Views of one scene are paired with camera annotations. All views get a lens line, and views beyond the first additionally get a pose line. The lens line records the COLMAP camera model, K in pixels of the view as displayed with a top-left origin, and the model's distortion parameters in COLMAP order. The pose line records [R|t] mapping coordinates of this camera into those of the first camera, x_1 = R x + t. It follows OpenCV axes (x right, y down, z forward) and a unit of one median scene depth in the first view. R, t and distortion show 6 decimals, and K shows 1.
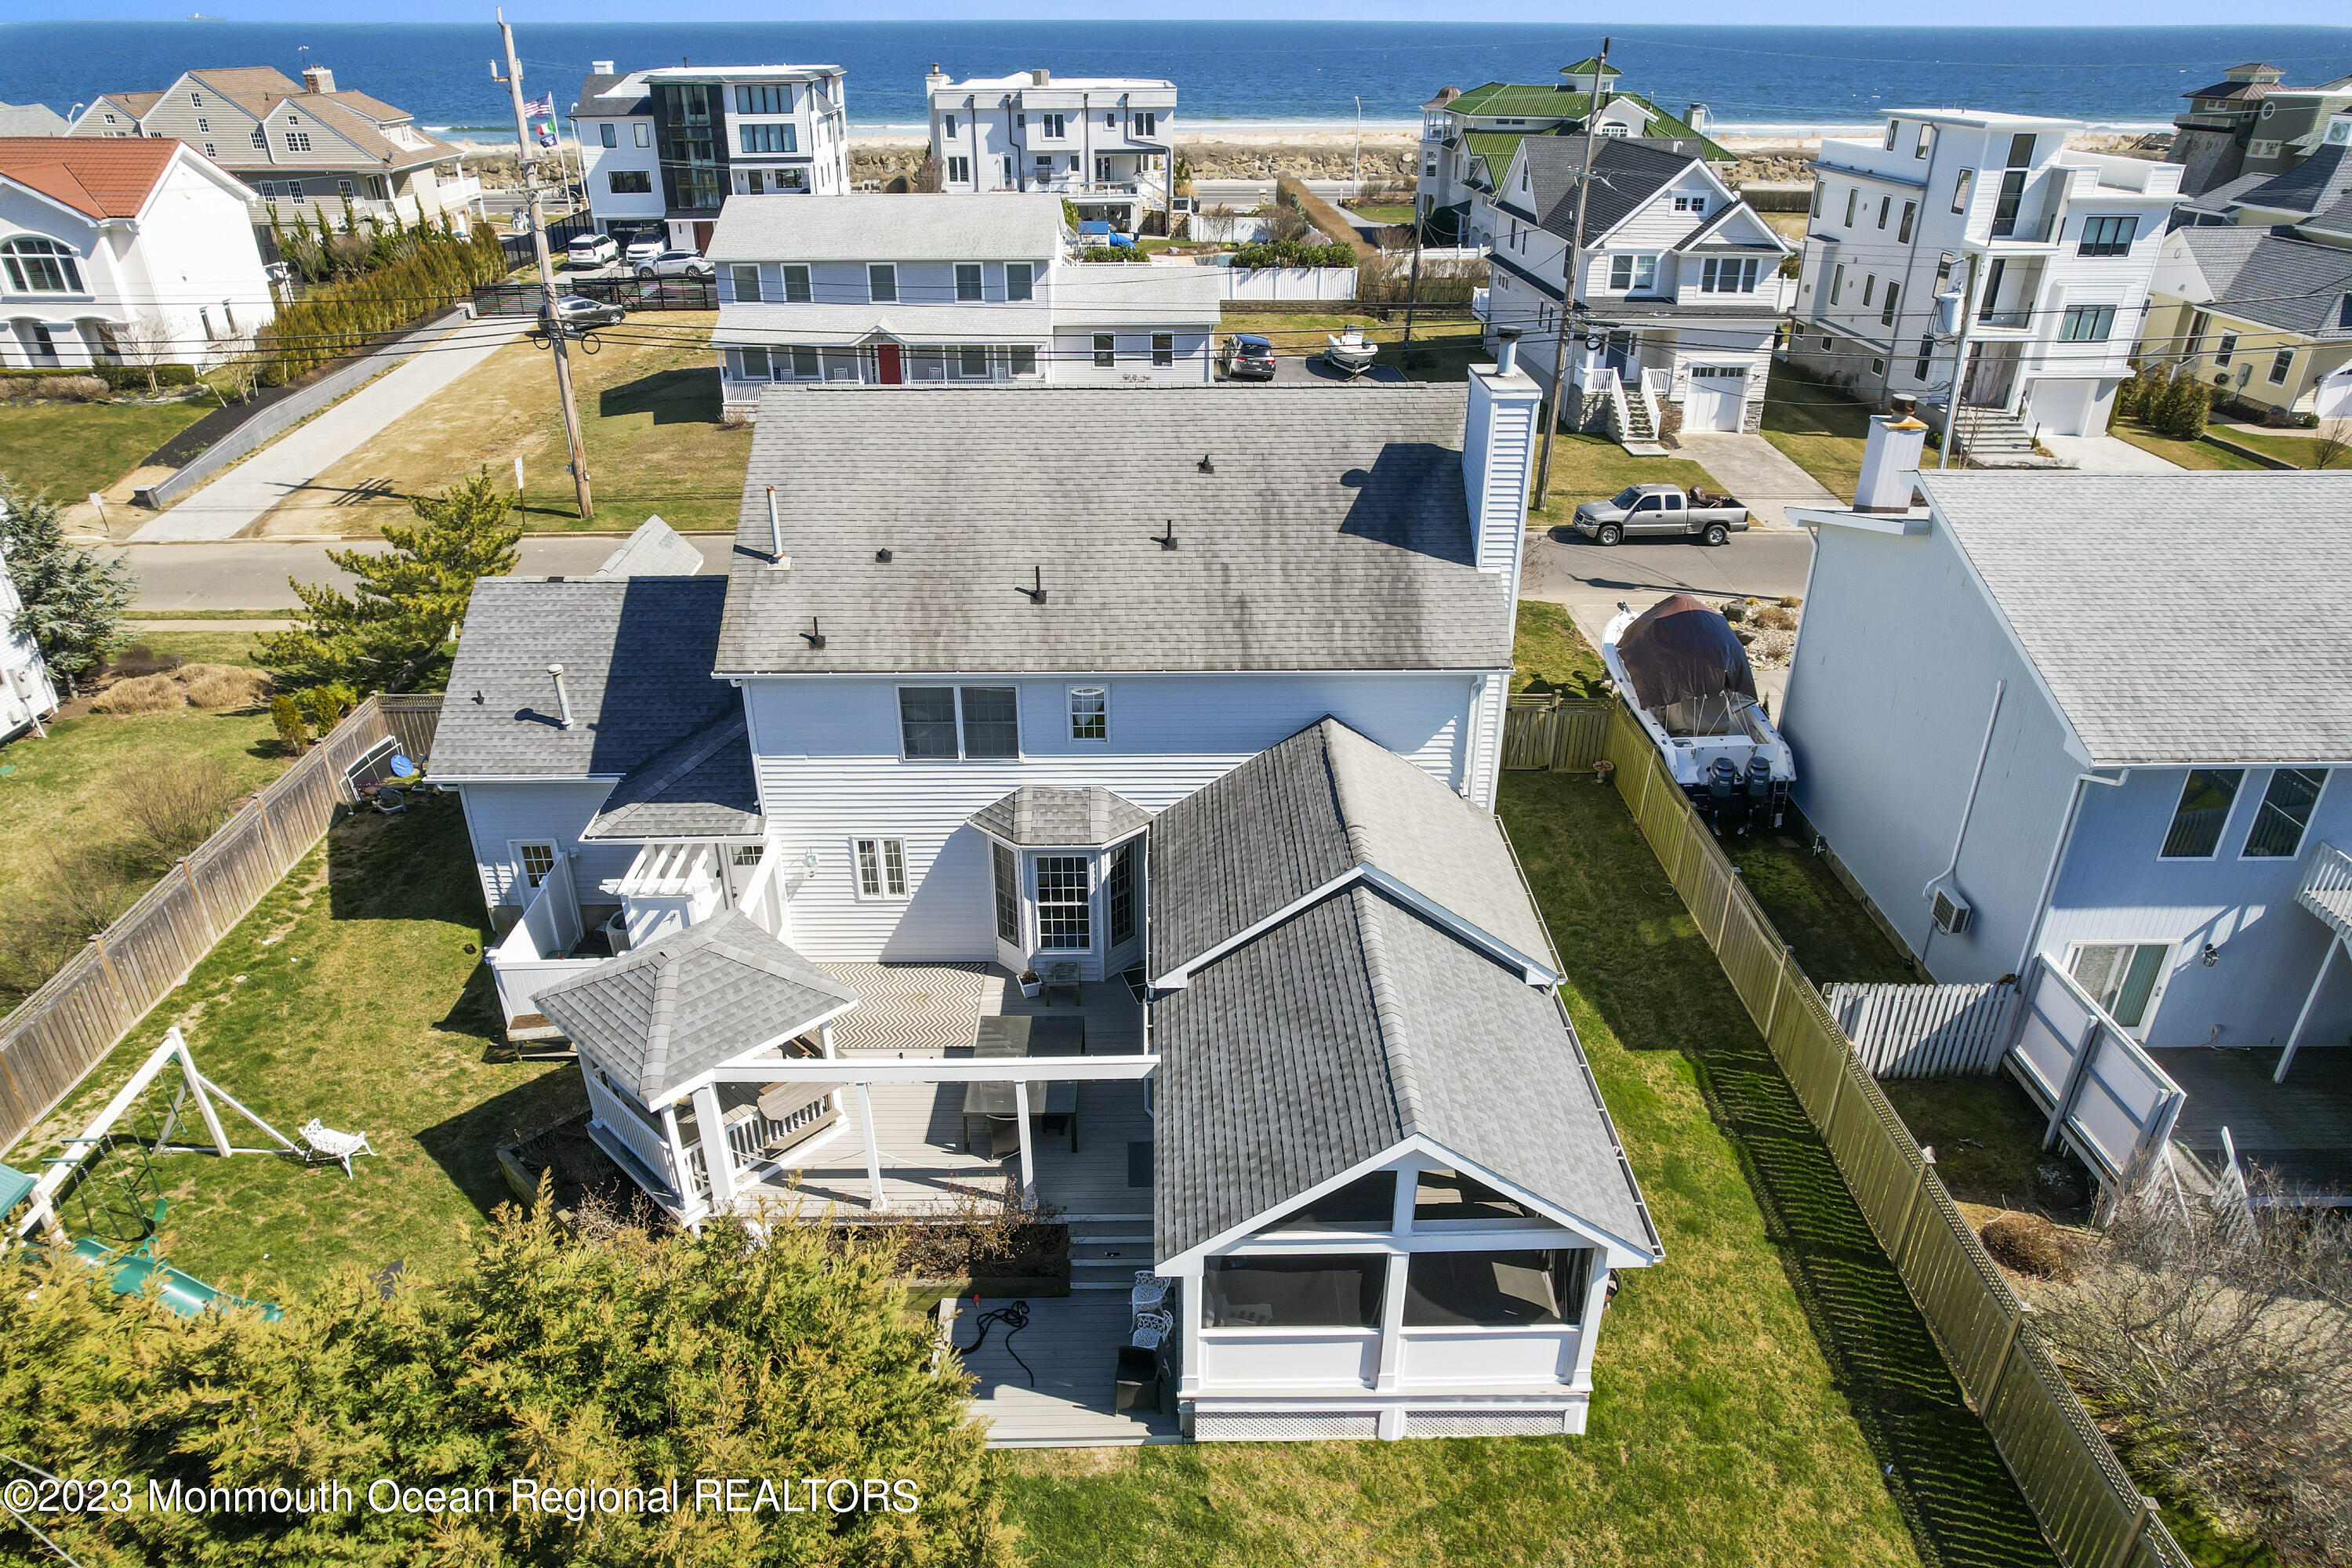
lens RADIAL K [[1503.5, 0, 1178.9], [0, 1503.5, 782.3], [0, 0, 1]] dist [-0.072375, 0.061200]
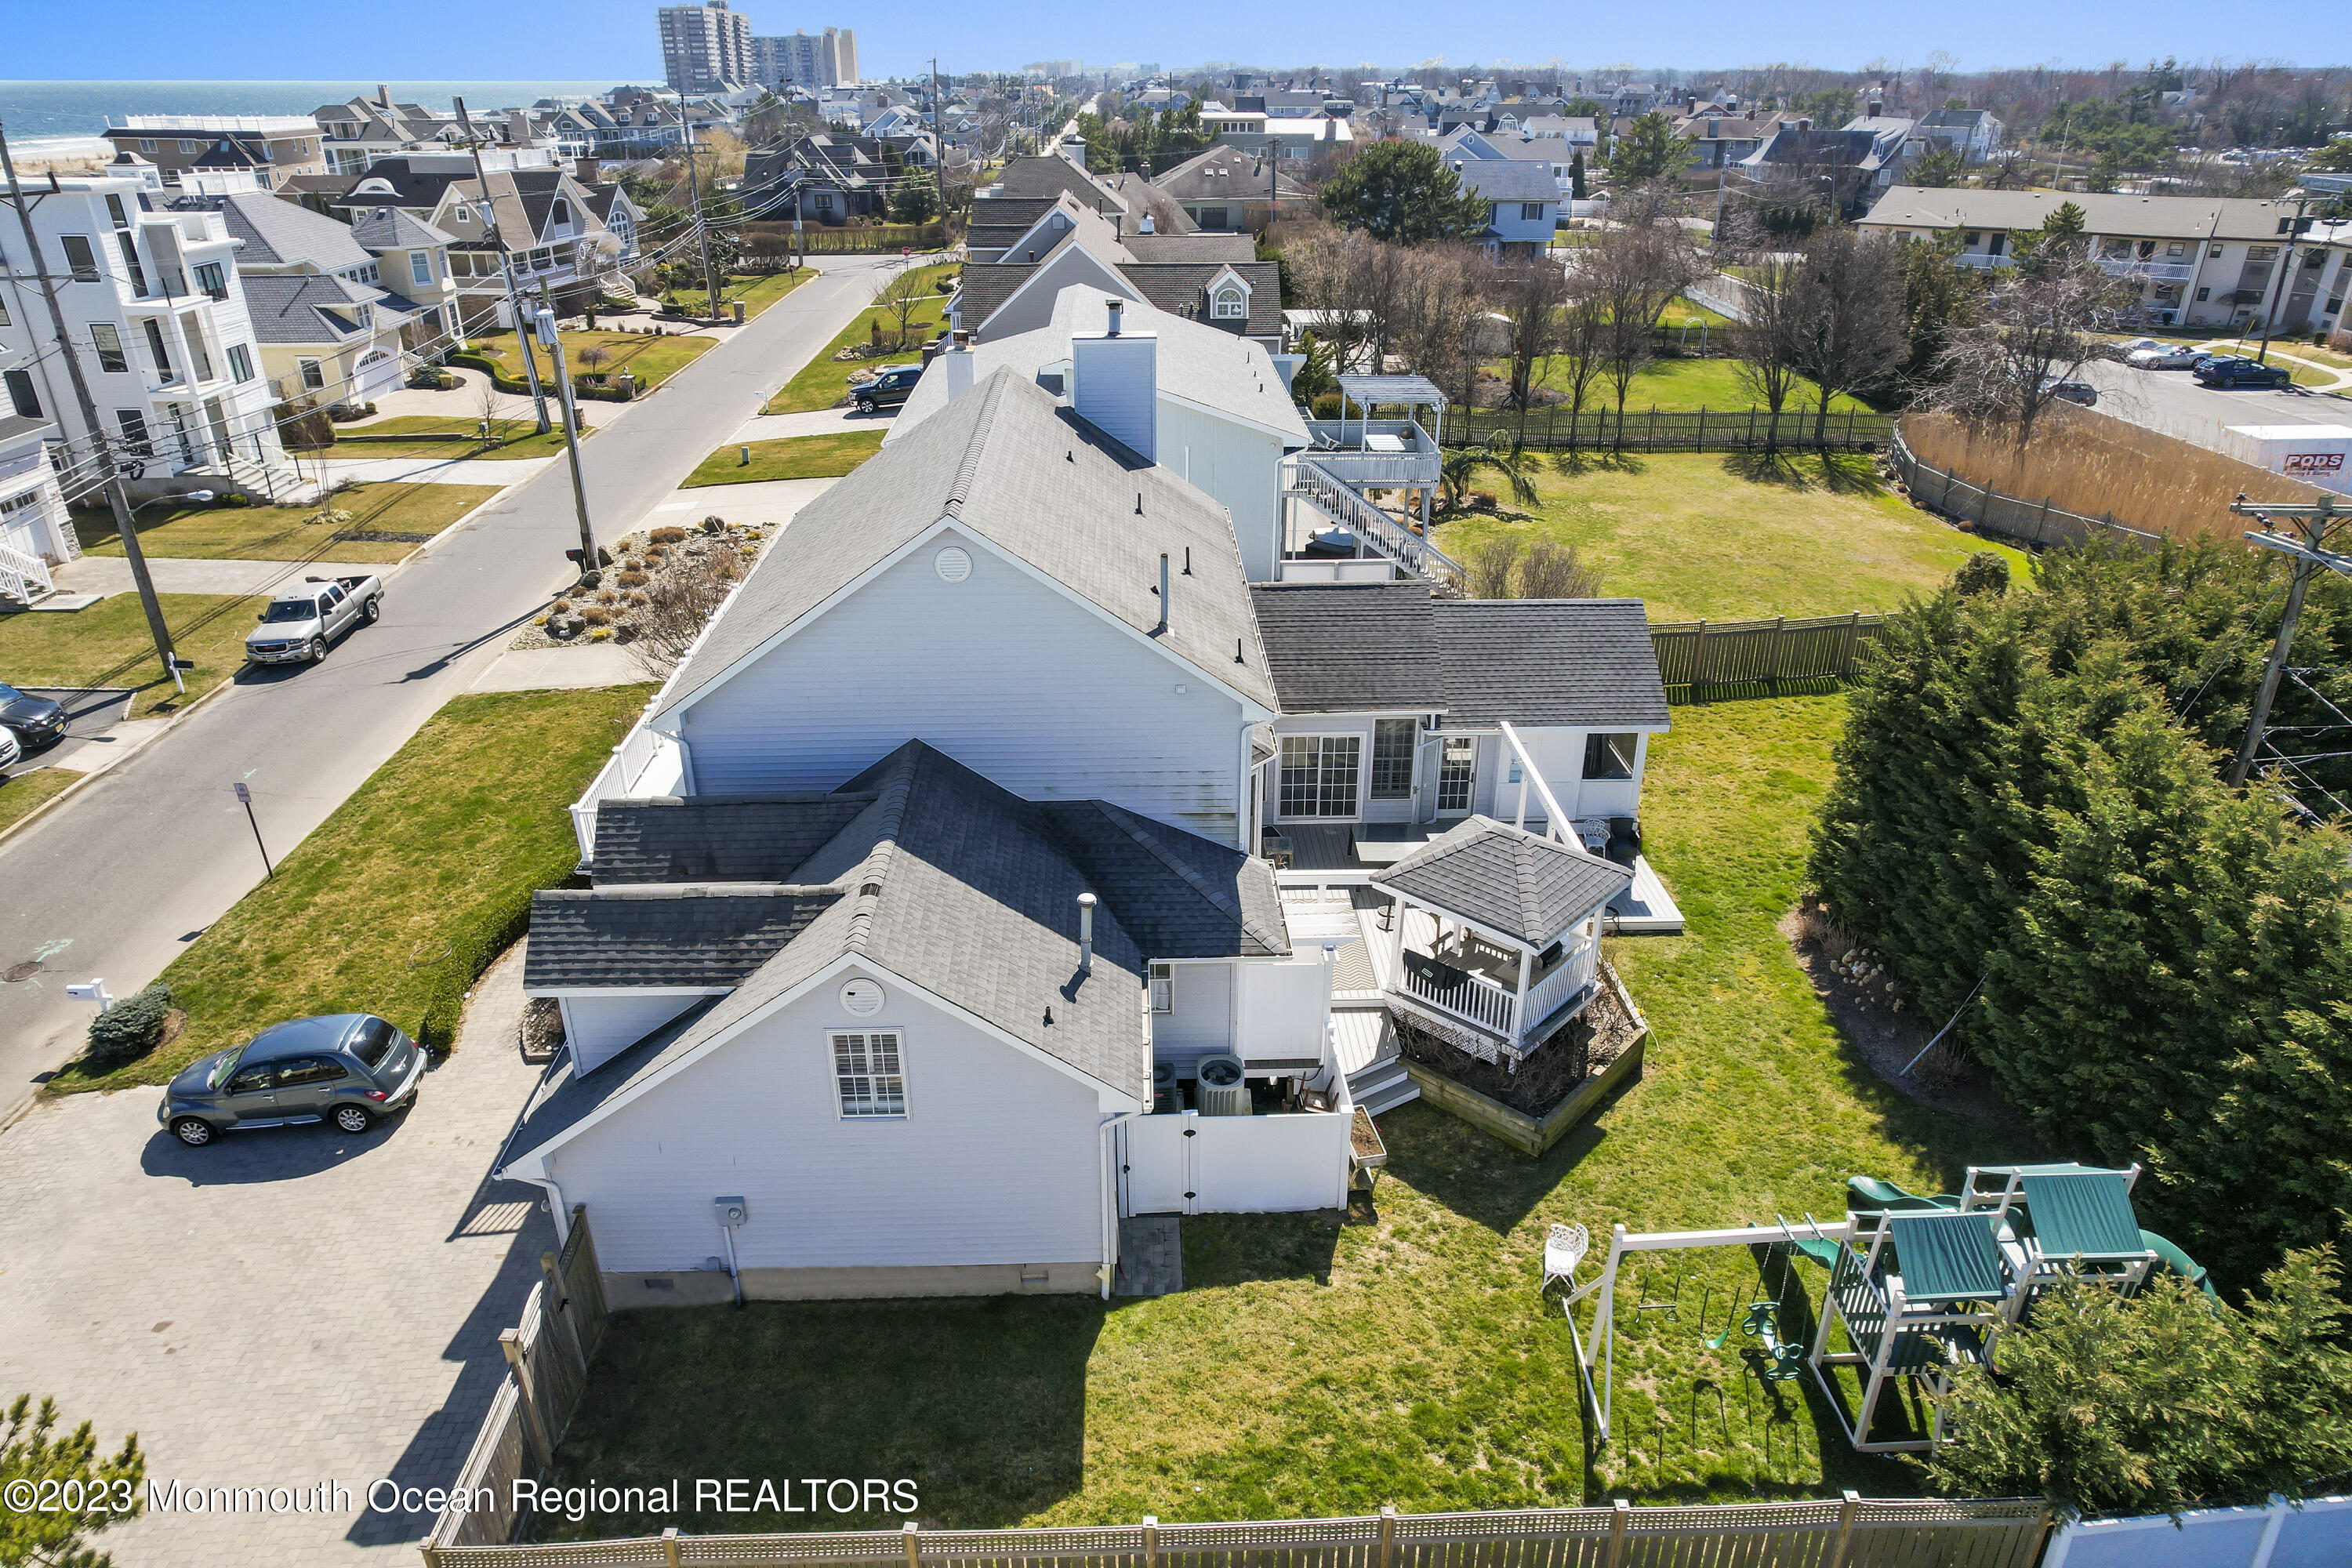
lens RADIAL K [[1503.5, 0, 1185.1], [0, 1503.5, 786.9], [0, 0, 1]] dist [-0.072375, 0.061200]
pose [[-0.023512, -0.435993, 0.899643, -0.488441], [0.459858, 0.794321, 0.396969, -0.182643], [-0.887681, 0.423041, 0.181819, 0.343584]]
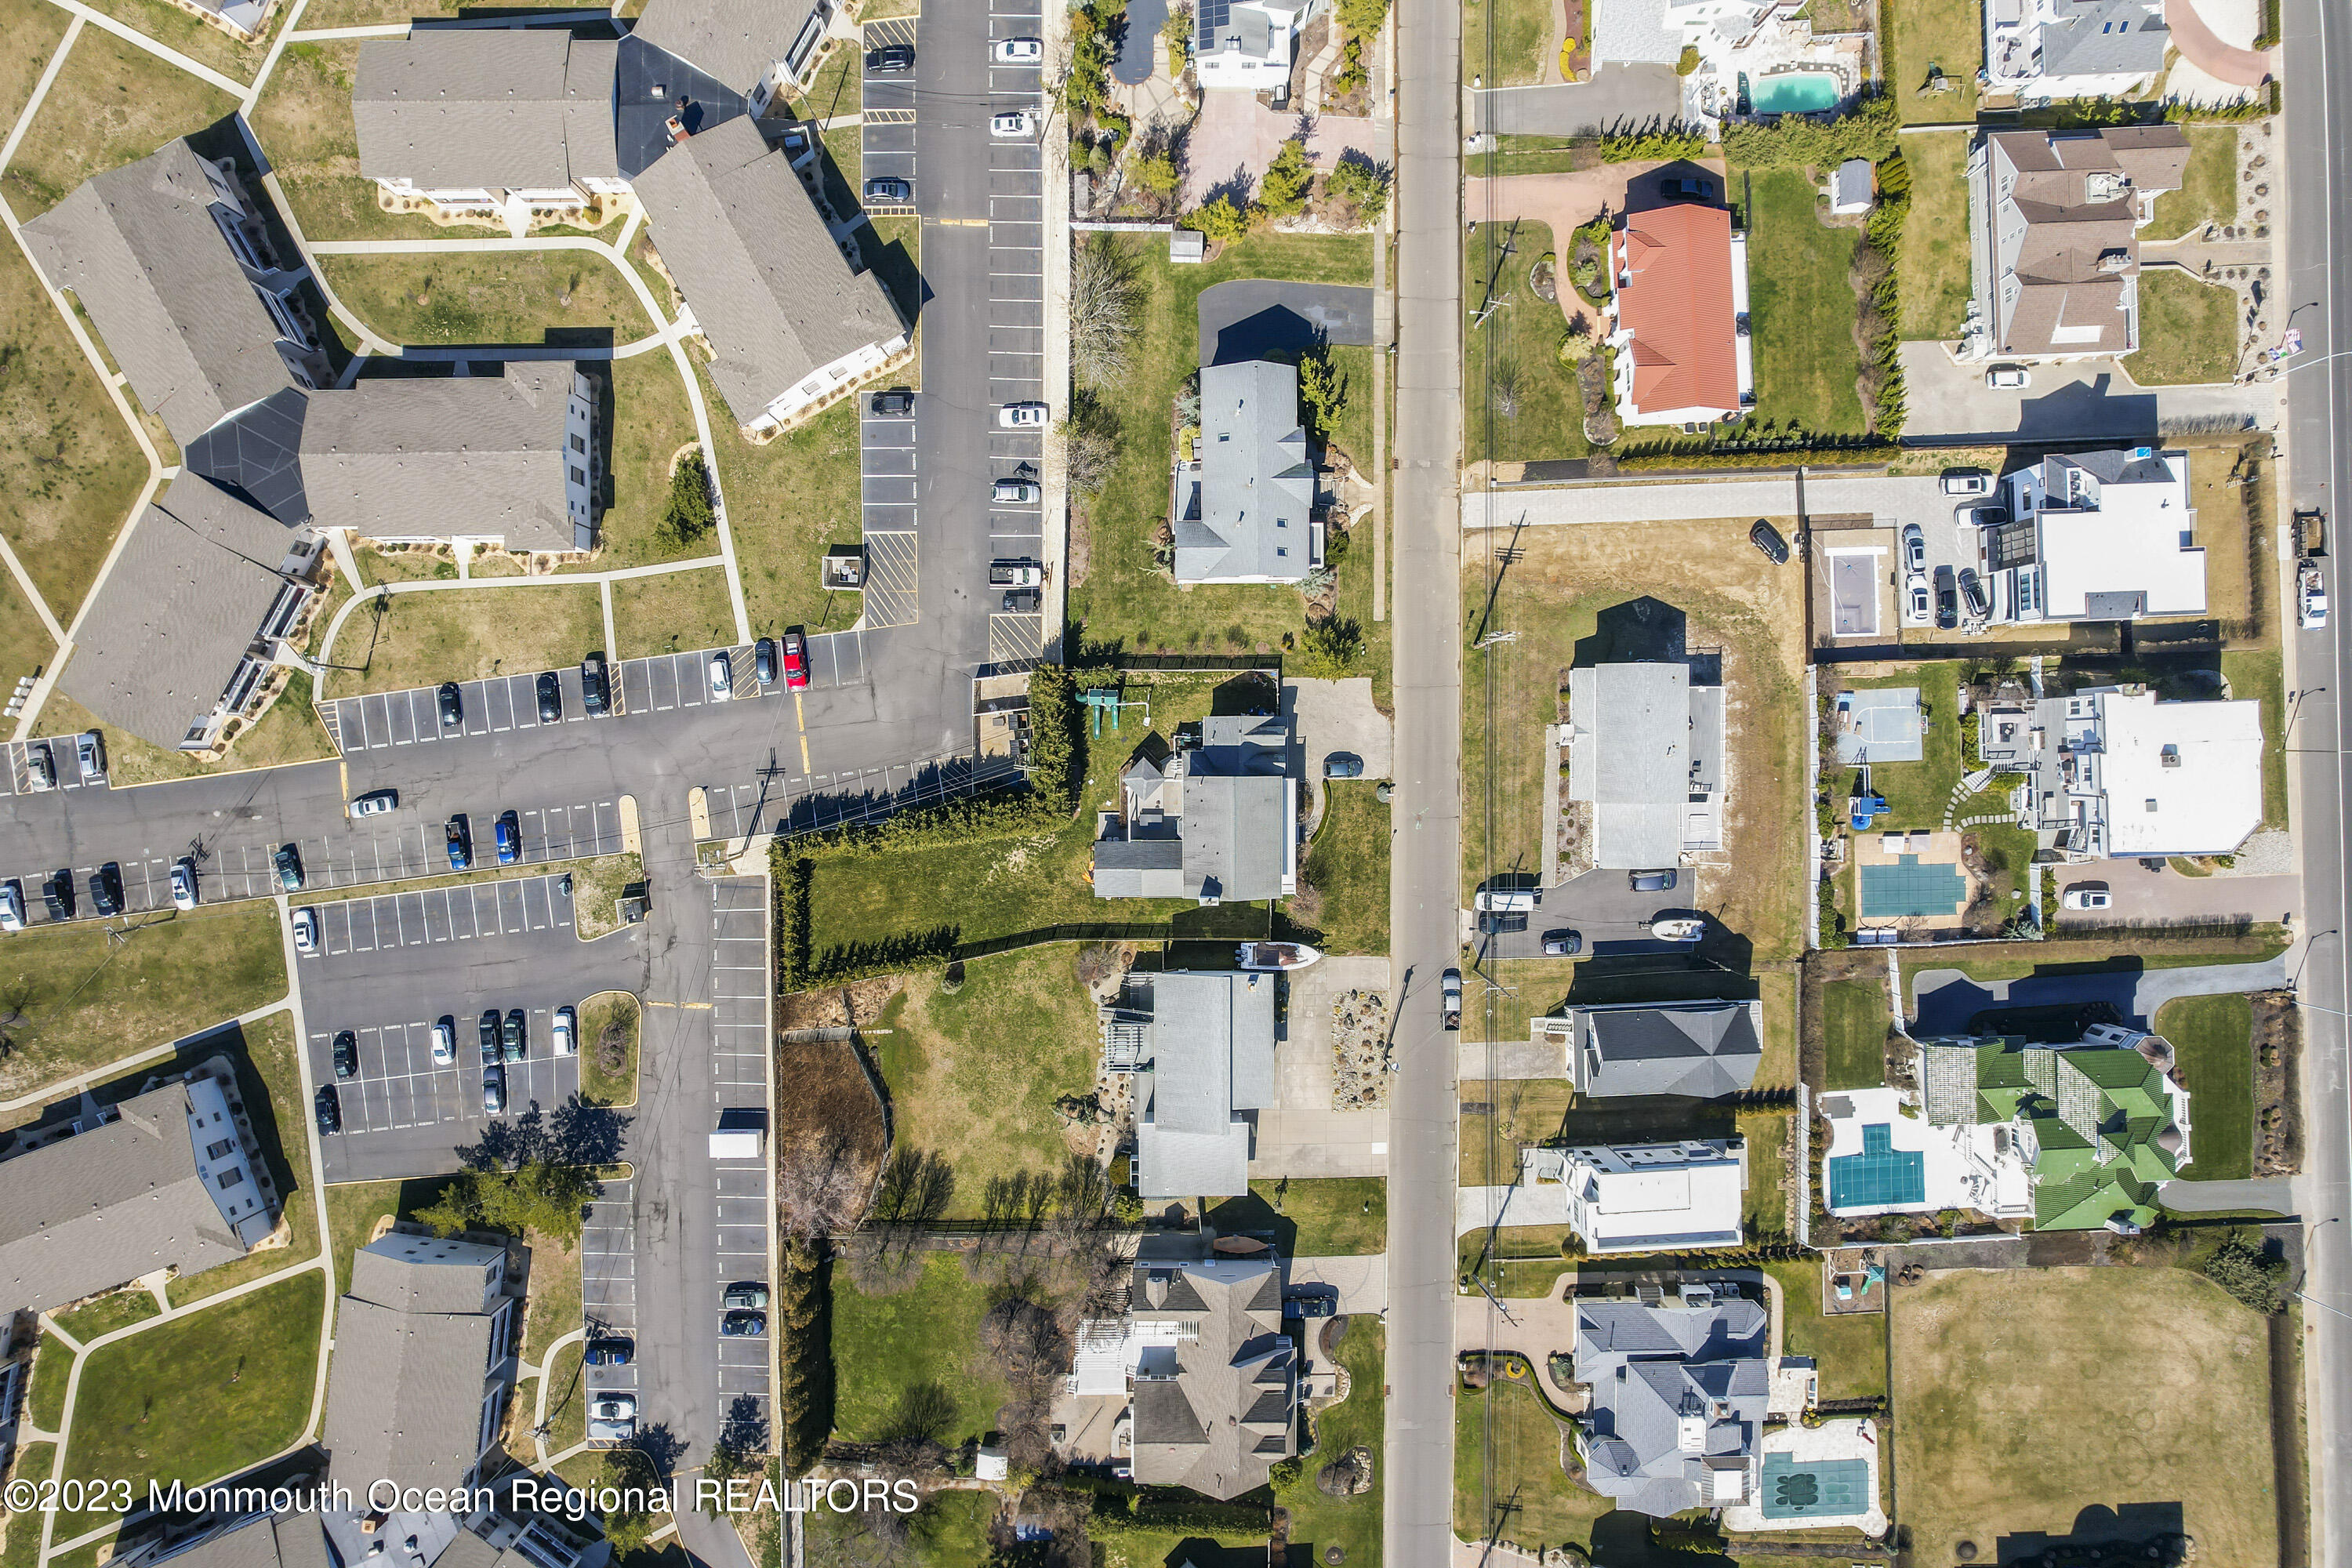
lens RADIAL K [[1503.5, 0, 1187.8], [0, 1503.5, 780.2], [0, 0, 1]] dist [-0.072375, 0.061200]
pose [[-0.014261, 0.999764, 0.016384, -0.156313], [-0.464608, -0.021134, 0.885264, -2.292118], [0.885402, 0.005012, 0.464800, -0.793491]]
